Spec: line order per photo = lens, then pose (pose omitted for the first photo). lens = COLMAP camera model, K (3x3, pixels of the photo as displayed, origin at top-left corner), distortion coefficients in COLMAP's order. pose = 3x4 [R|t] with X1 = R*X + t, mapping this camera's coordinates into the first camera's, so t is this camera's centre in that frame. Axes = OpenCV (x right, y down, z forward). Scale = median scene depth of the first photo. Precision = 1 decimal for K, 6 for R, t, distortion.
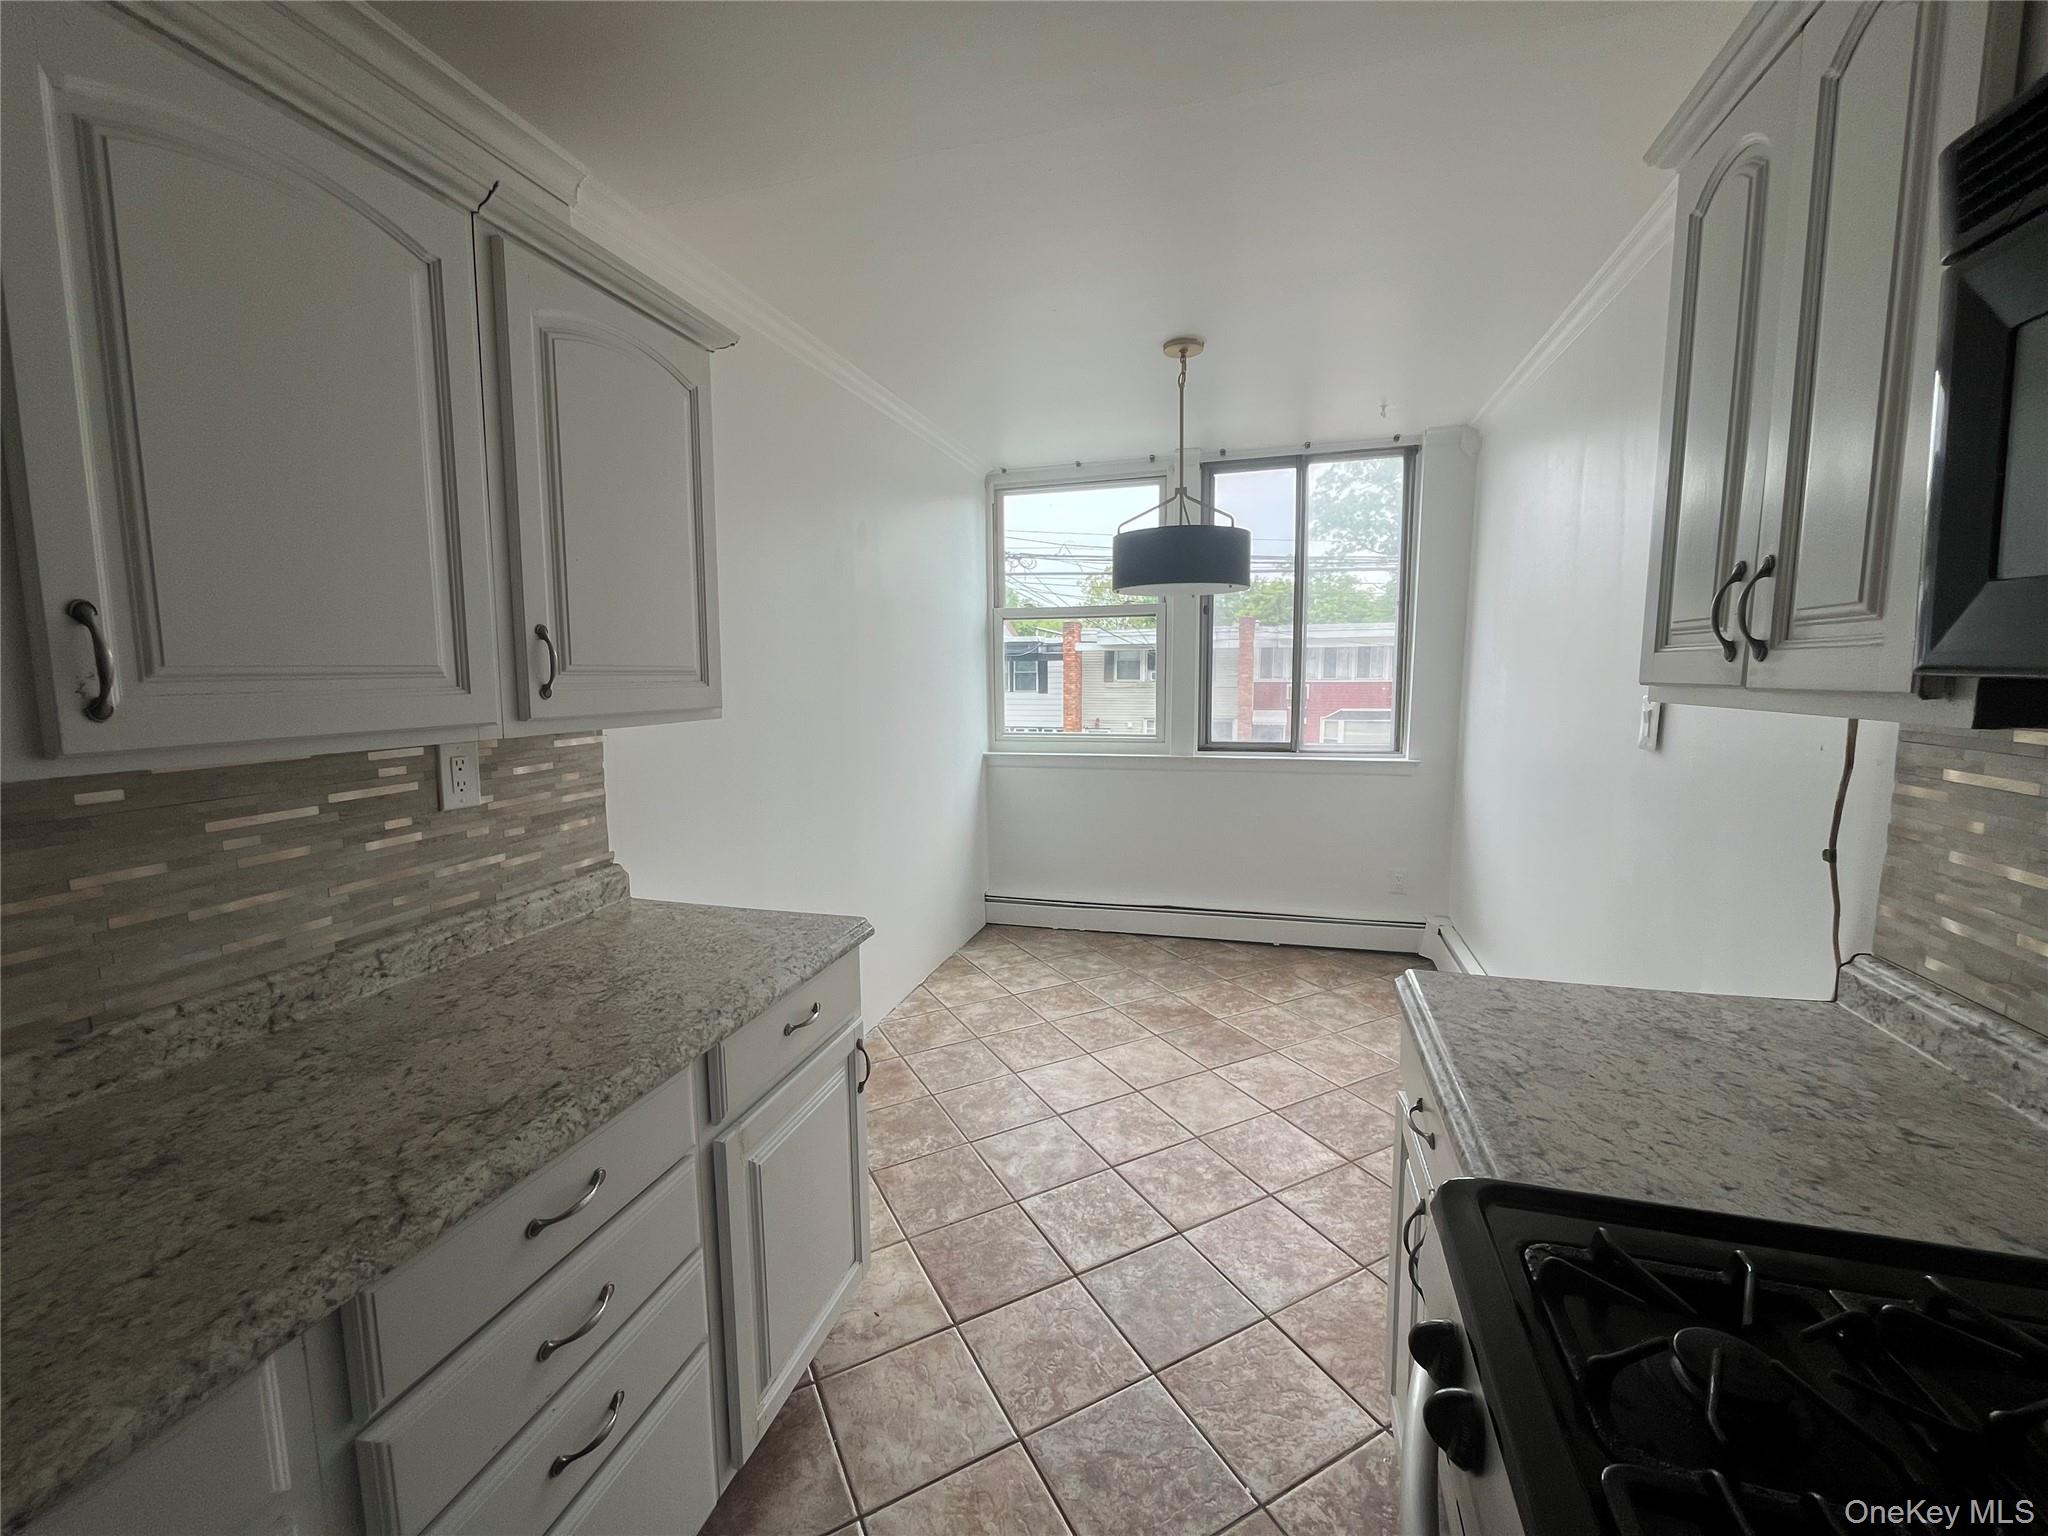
lens RADIAL K [[830.0, 0, 1018.9], [0, 830.0, 766.9], [0, 0, 1]] dist [-0.005754, 0.000075]
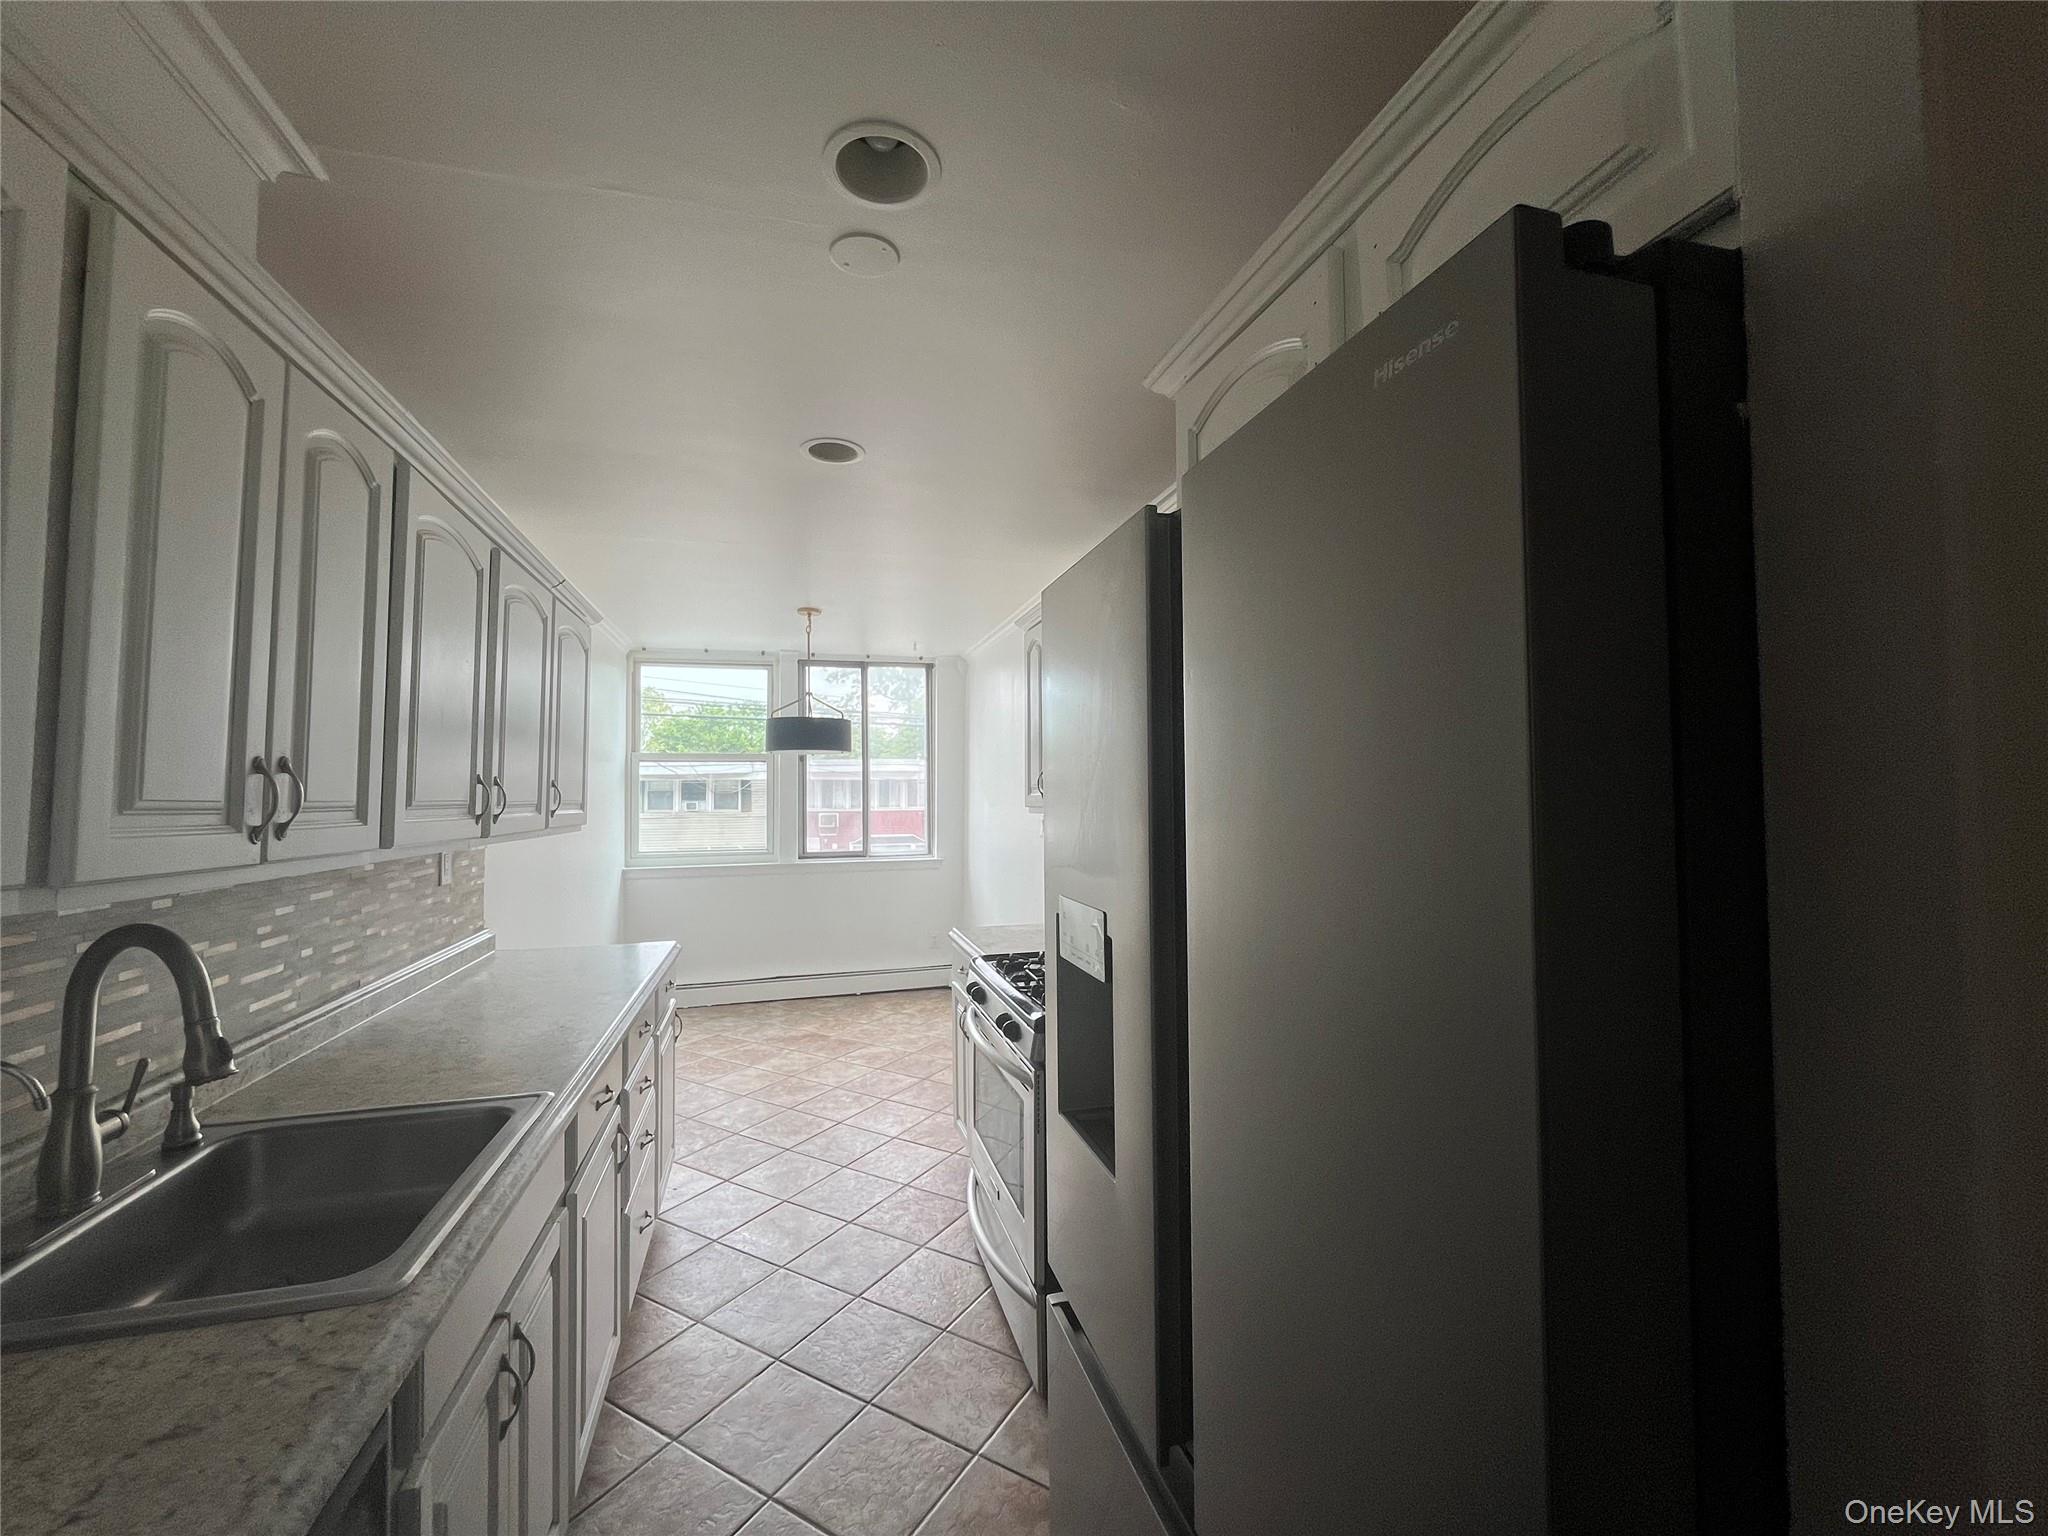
lens RADIAL K [[830.0, 0, 1022.8], [0, 830.0, 768.6], [0, 0, 1]] dist [-0.005754, 0.000075]
pose [[0.845732, 0.019014, 0.533269, -0.304227], [0.063105, 0.988788, -0.135336, 0.061615], [-0.529864, 0.148110, 0.835050, -0.551280]]
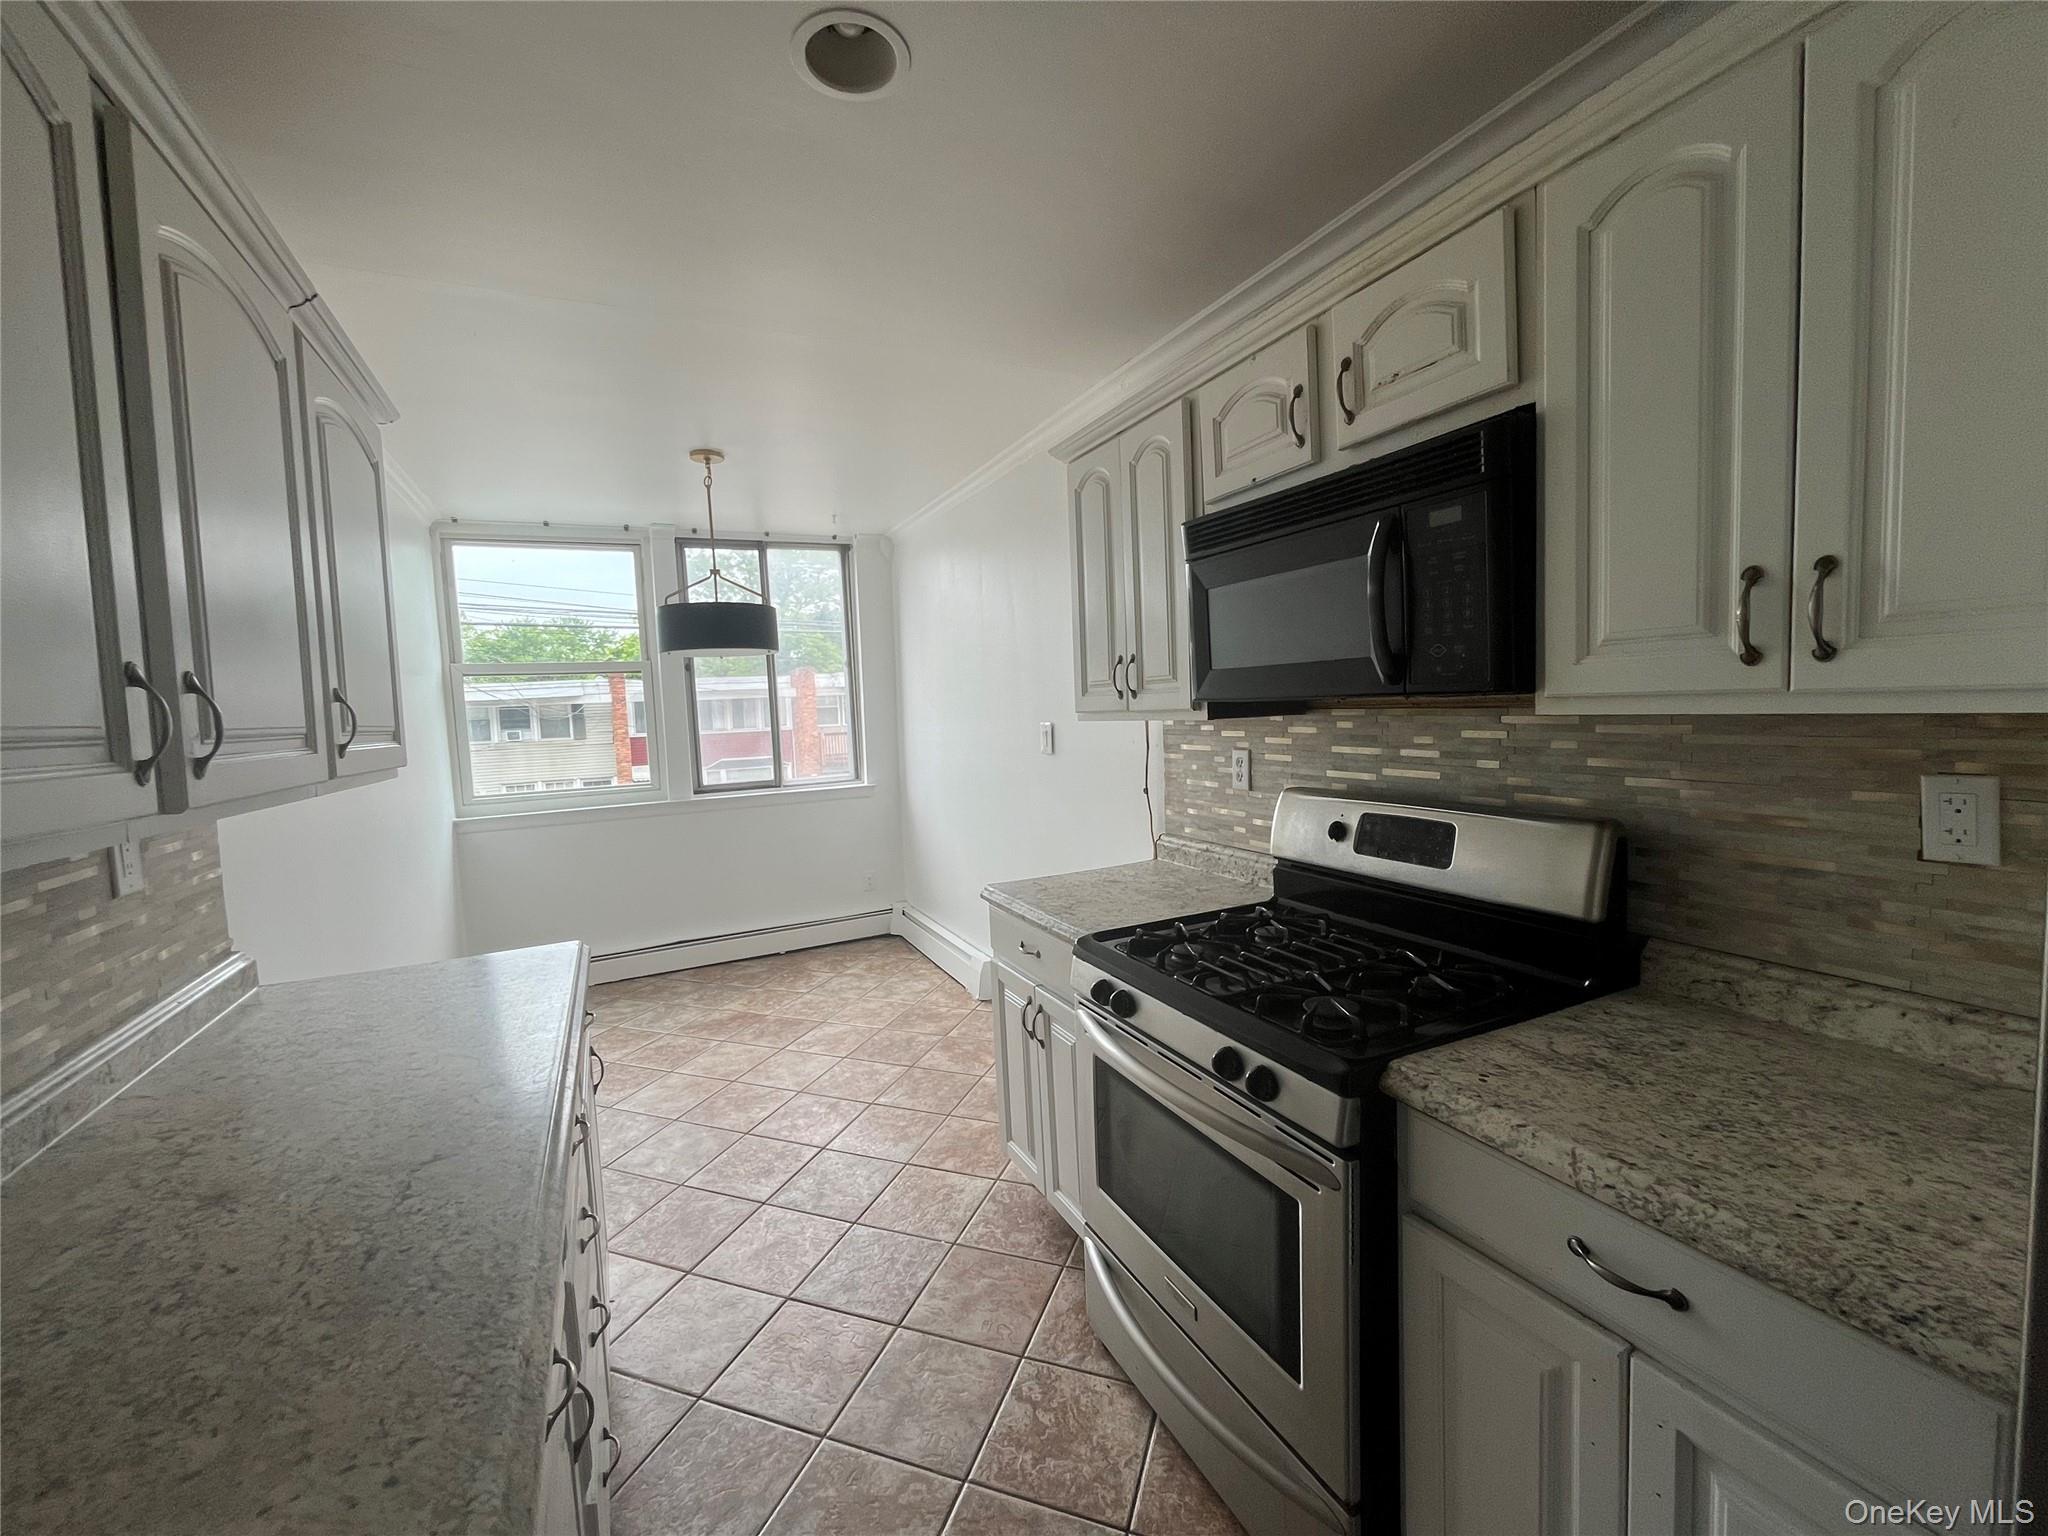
lens RADIAL K [[830.0, 0, 1022.7], [0, 830.0, 768.0], [0, 0, 1]] dist [-0.005754, 0.000075]
pose [[0.738242, -0.073974, 0.670468, -0.286903], [0.115026, 0.993216, -0.017070, 0.021457], [-0.664656, 0.089724, 0.741742, -0.158135]]
